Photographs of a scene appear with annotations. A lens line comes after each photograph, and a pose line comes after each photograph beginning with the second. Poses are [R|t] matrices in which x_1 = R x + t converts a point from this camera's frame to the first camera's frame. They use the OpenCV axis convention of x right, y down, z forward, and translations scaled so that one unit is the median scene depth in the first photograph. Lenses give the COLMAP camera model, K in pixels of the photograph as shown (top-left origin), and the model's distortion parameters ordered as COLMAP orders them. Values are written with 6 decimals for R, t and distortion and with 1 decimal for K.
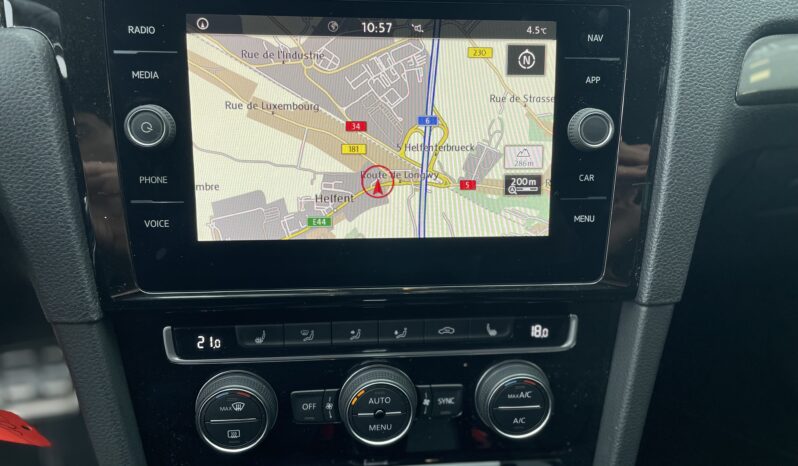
lens RADIAL K [[610.2, 0, 399.0], [0, 610.2, 233.0], [0, 0, 1]] dist [0.089002, -0.151747]
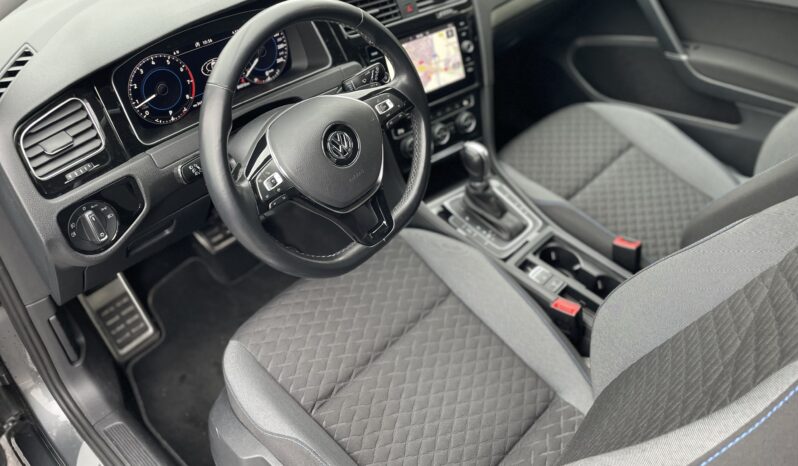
lens RADIAL K [[610.2, 0, 399.0], [0, 610.2, 233.0], [0, 0, 1]] dist [0.089002, -0.151747]
pose [[0.823088, -0.393357, 0.409630, -2.168237], [0.302480, 0.914112, 0.270011, -0.275282], [-0.480658, -0.098338, 0.871377, -2.391252]]
